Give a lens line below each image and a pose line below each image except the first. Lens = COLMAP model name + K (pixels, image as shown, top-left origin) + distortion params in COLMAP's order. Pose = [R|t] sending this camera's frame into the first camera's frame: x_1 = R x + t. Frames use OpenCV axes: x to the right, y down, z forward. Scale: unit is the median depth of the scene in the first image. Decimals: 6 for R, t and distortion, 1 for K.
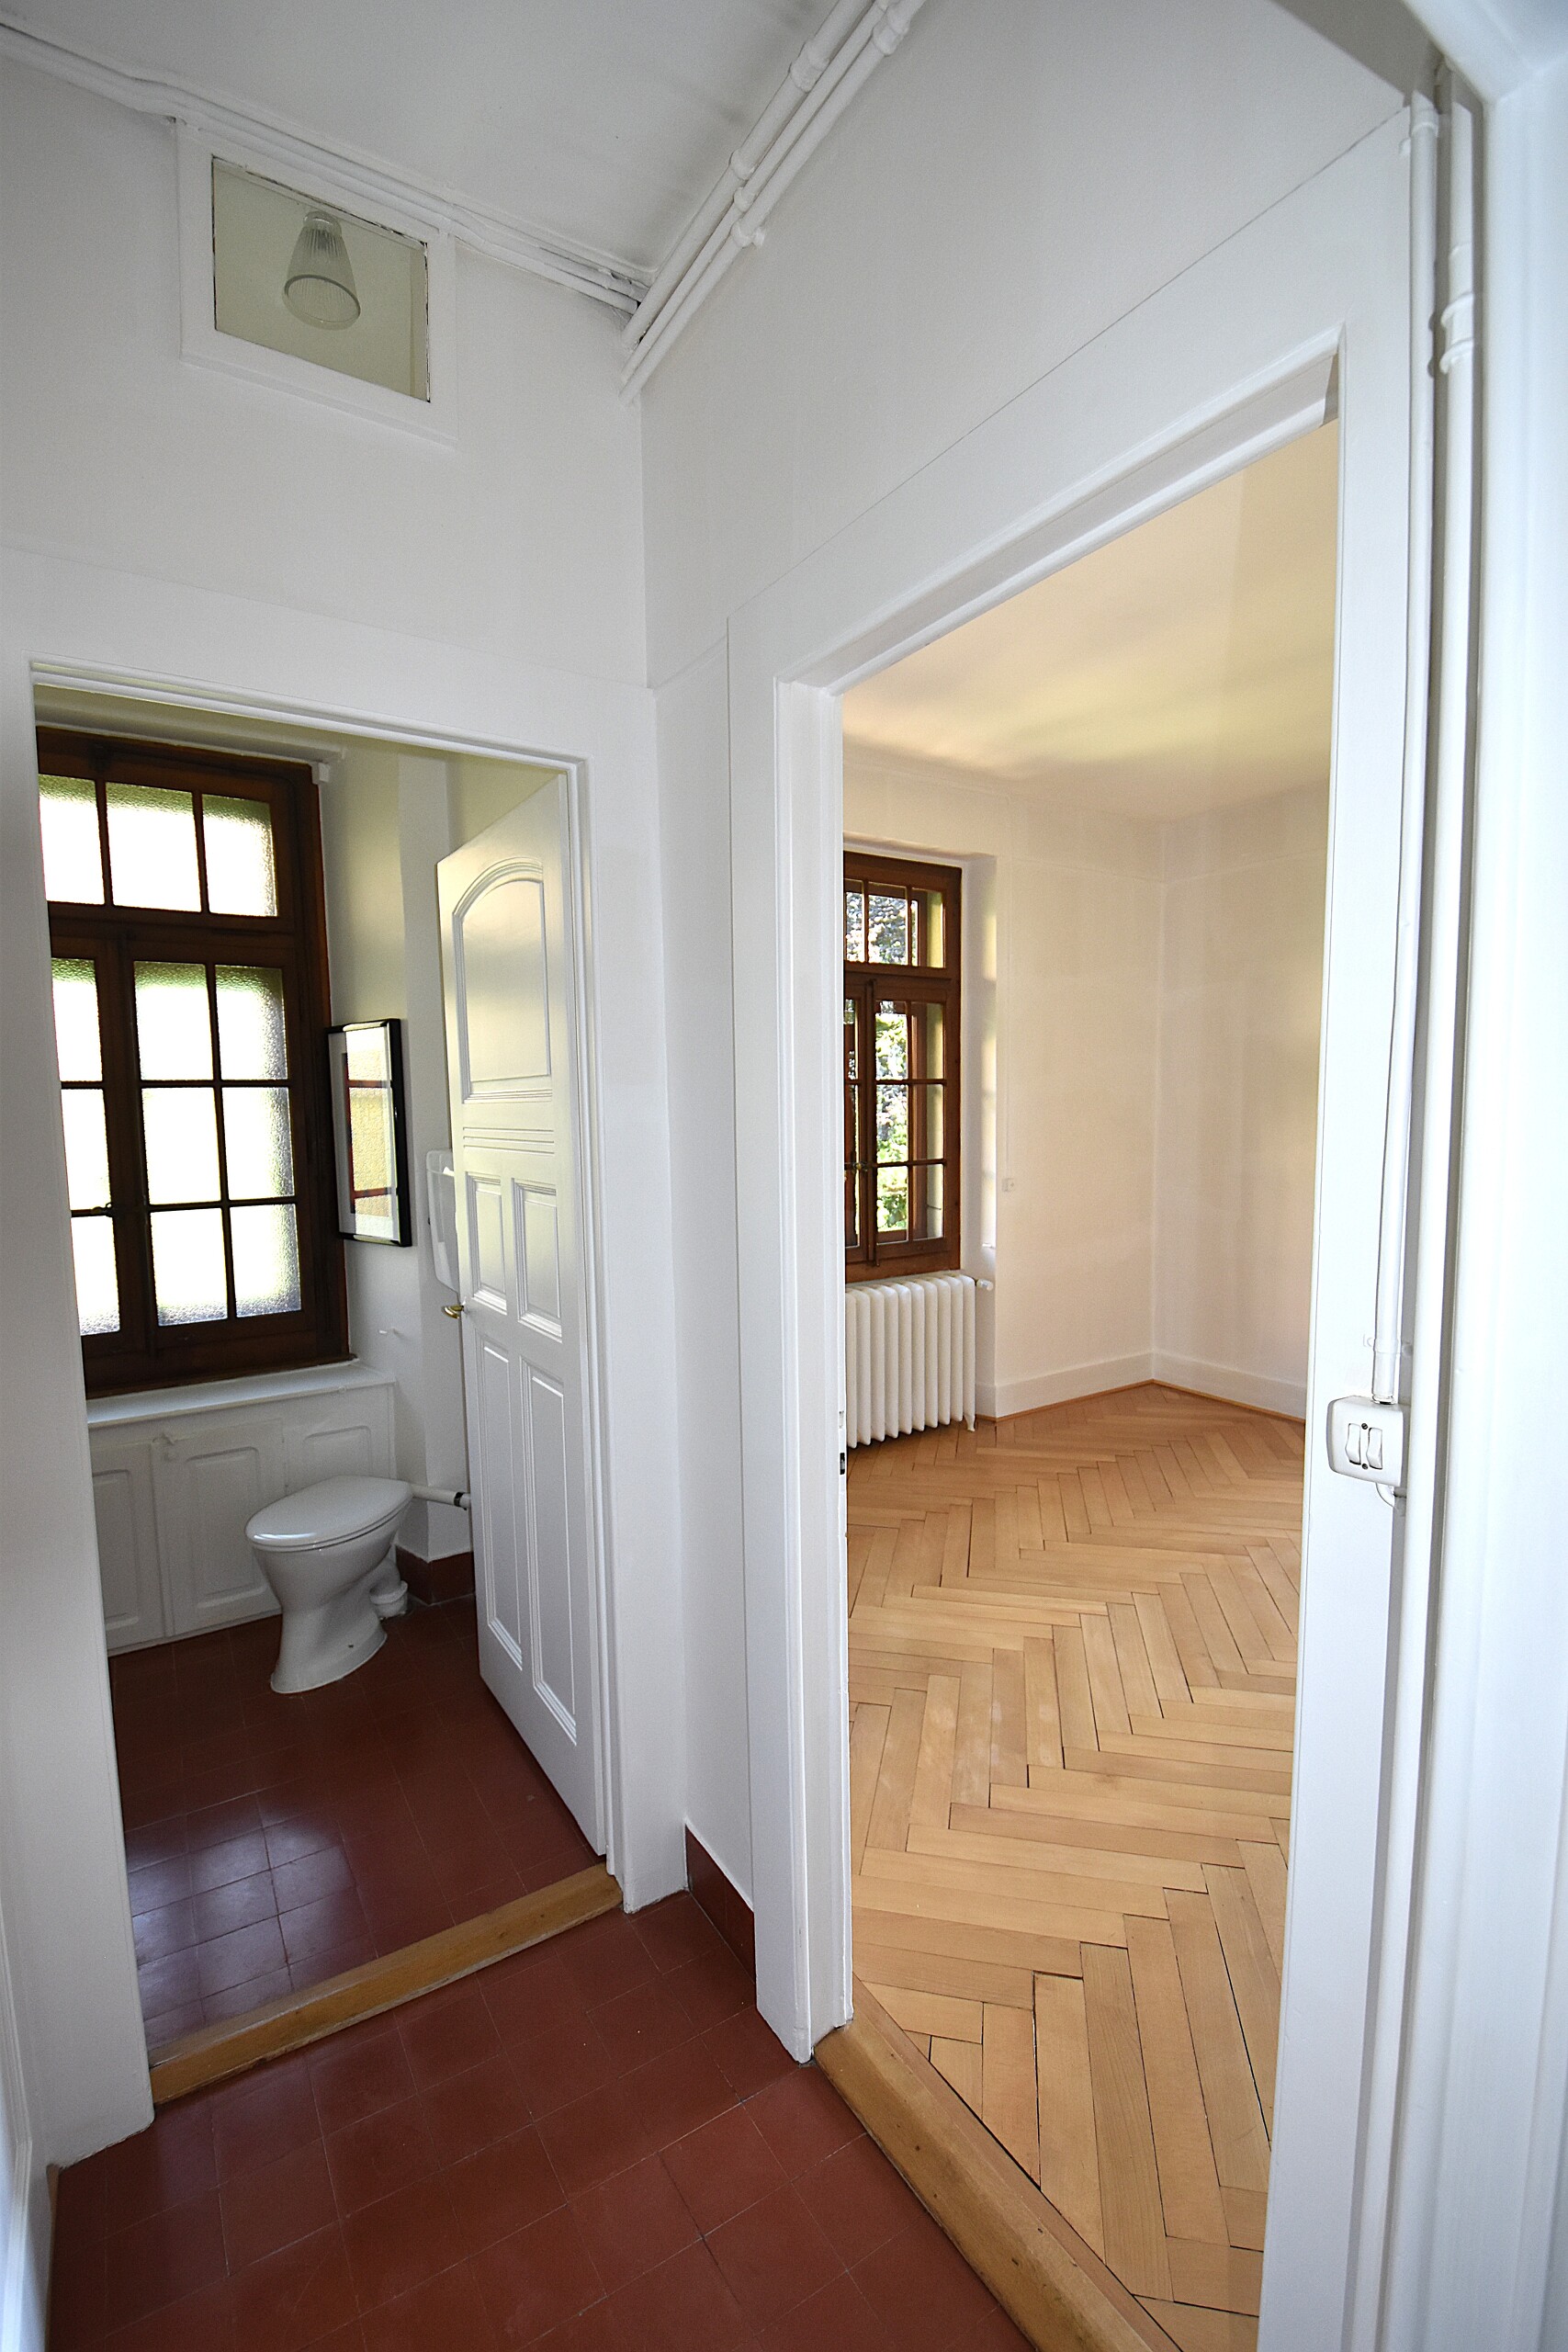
lens RADIAL K [[1021.7, 0, 781.0], [0, 1021.7, 1199.0], [0, 0, 1]] dist [0.003729, -0.016290]
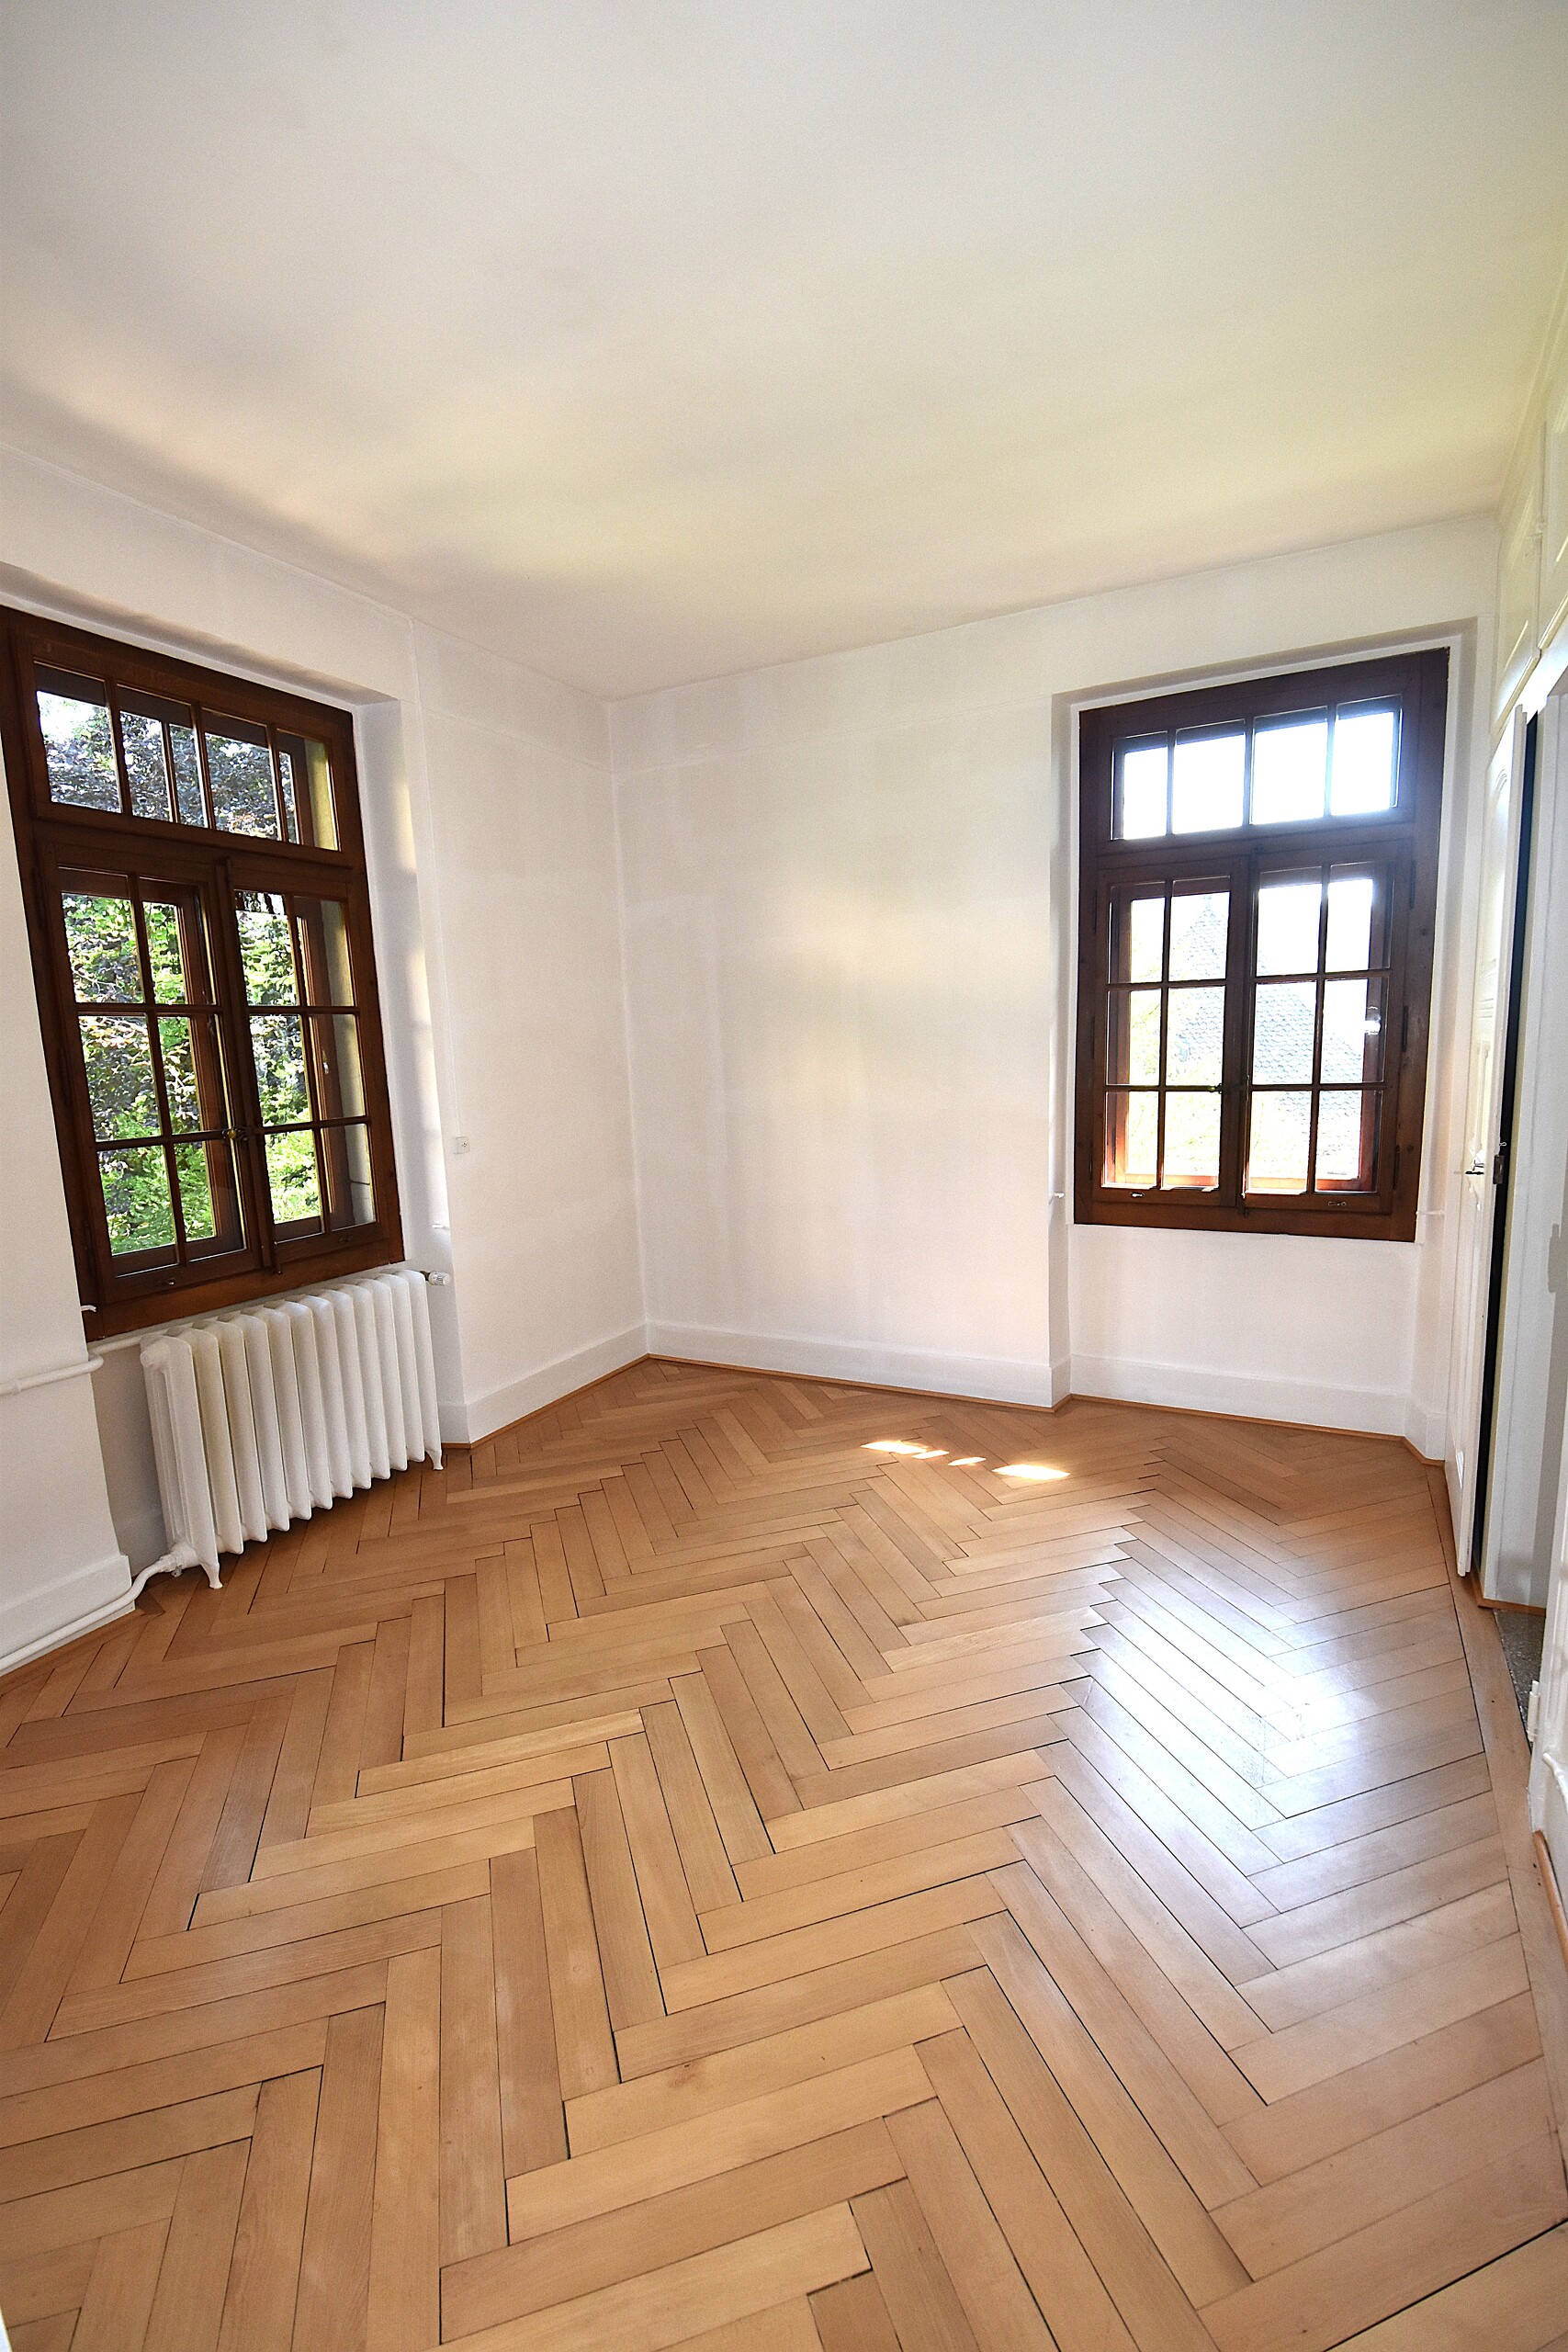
lens RADIAL K [[1021.7, 0, 781.0], [0, 1021.7, 1199.0], [0, 0, 1]] dist [0.003729, -0.016290]
pose [[0.868891, -0.094214, 0.485954, 0.066476], [0.070511, 0.995266, 0.066881, -0.009521], [-0.489955, -0.023847, 0.871421, 0.250929]]
